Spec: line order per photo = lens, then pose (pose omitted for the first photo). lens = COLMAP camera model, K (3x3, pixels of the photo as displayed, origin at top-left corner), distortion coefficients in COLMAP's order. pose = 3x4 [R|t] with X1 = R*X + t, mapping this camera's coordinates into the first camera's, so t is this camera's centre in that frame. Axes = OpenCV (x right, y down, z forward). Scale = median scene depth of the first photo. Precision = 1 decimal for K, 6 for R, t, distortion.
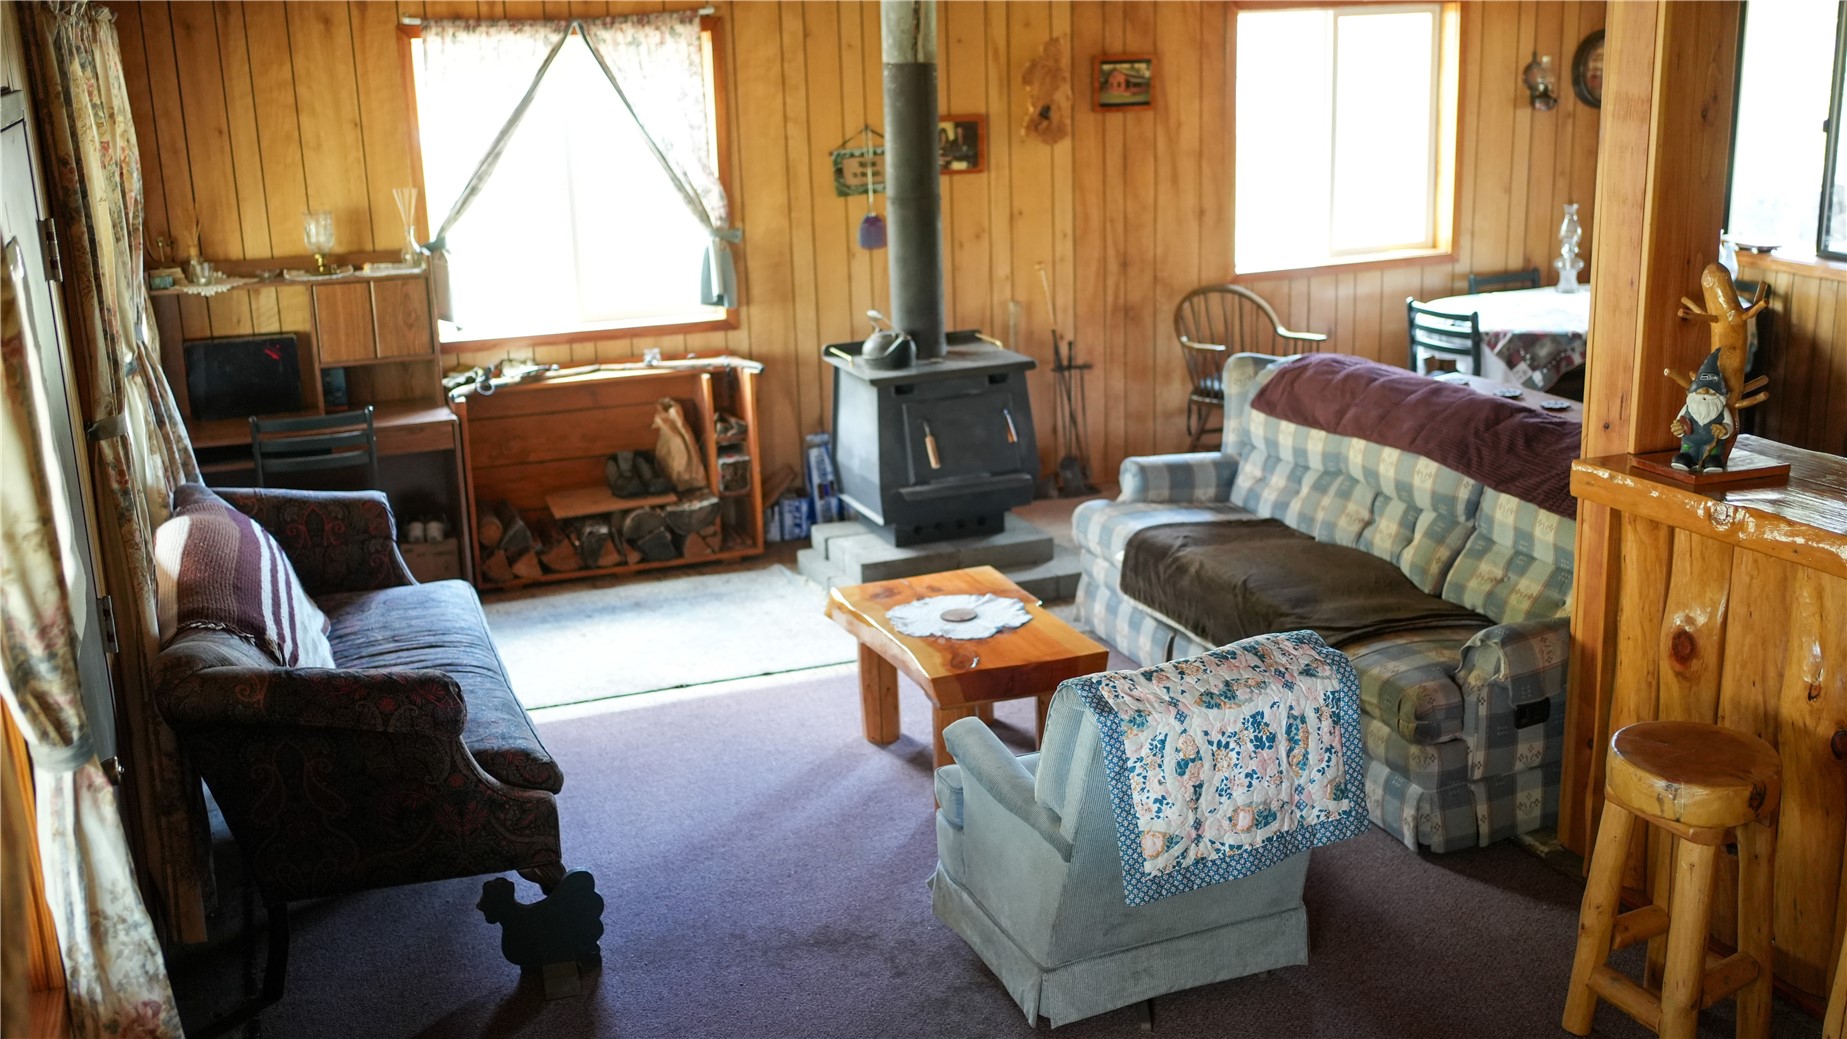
lens RADIAL K [[1841.1, 0, 926.9], [0, 1841.1, 517.1], [0, 0, 1]] dist [-0.005195, 0.000000]
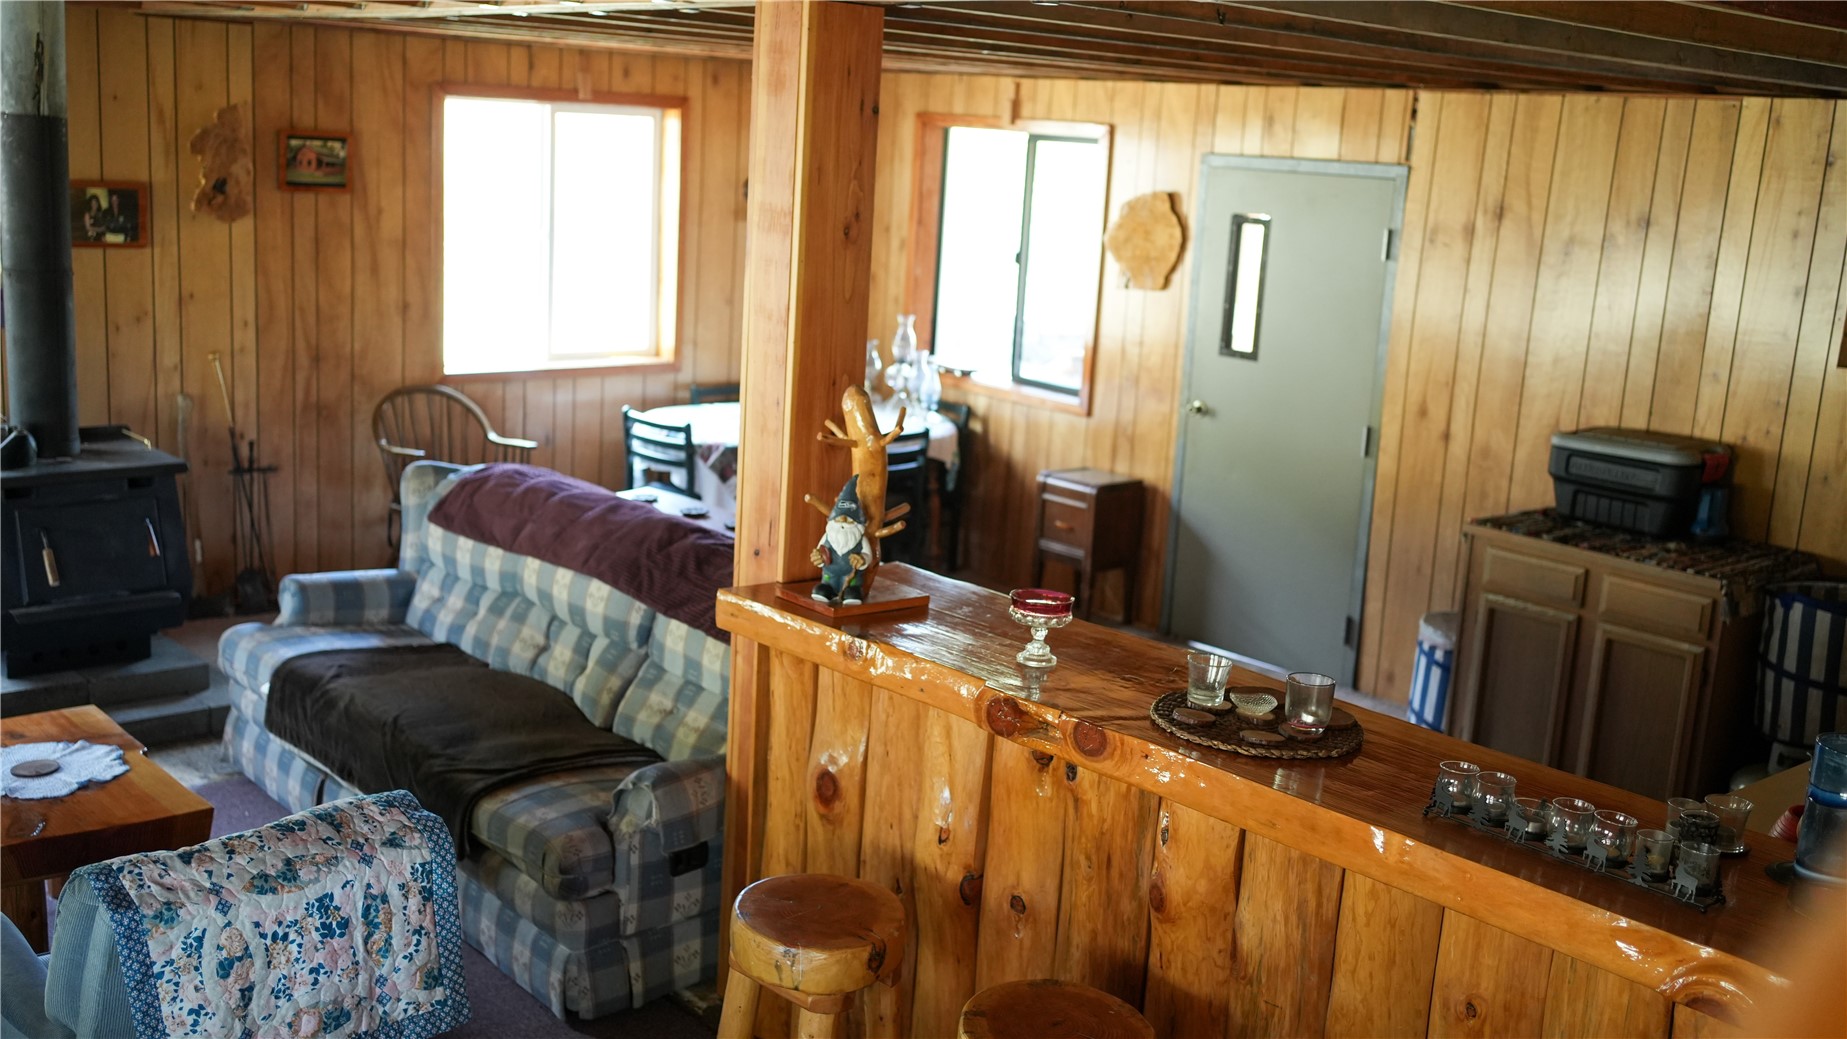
lens RADIAL K [[1841.1, 0, 917.0], [0, 1841.1, 526.7], [0, 0, 1]] dist [-0.005195, 0.000000]
pose [[0.931627, 0.013049, 0.363181, 0.063662], [0.004639, 0.998847, -0.047789, -0.010718], [-0.363386, 0.046206, 0.930492, 0.055773]]
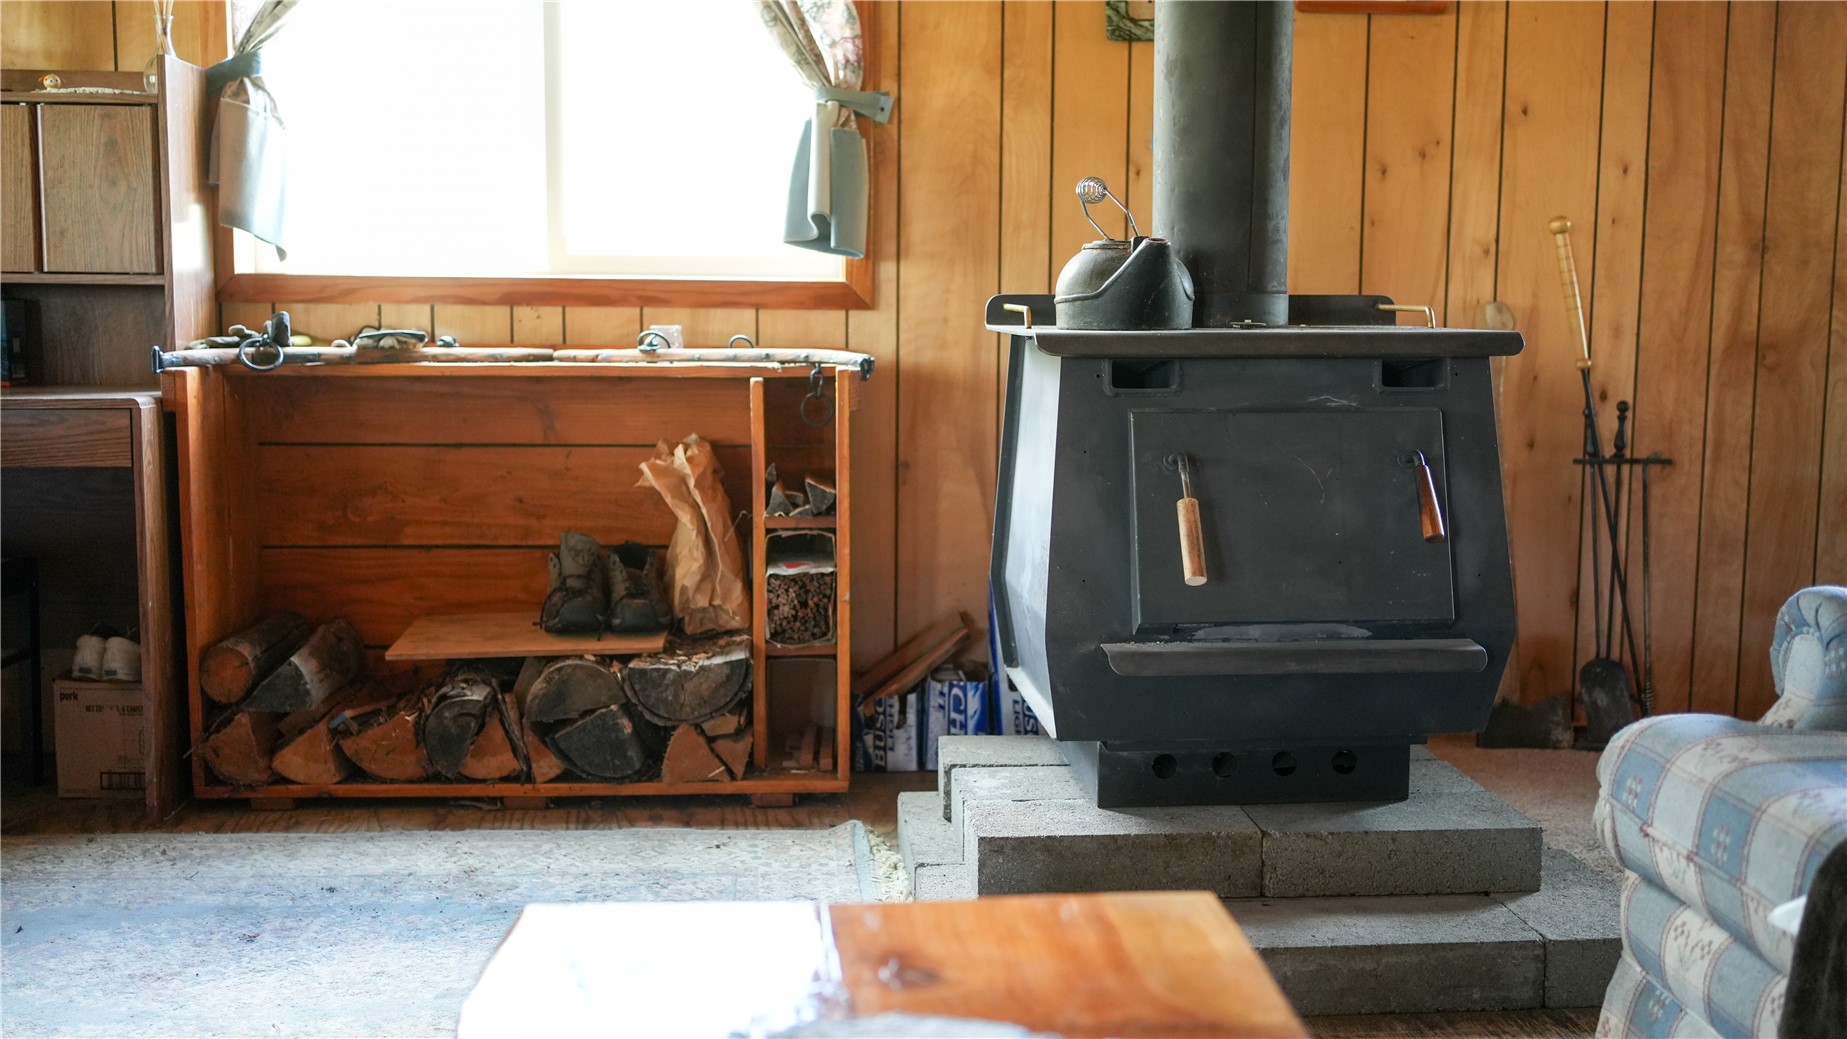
lens RADIAL K [[1841.1, 0, 920.2], [0, 1841.1, 531.9], [0, 0, 1]] dist [-0.005195, 0.000000]
pose [[0.956299, 0.069953, -0.283900, 0.050291], [-0.108340, 0.986620, -0.121832, 0.010863], [0.271579, 0.147265, 0.951083, 0.614441]]
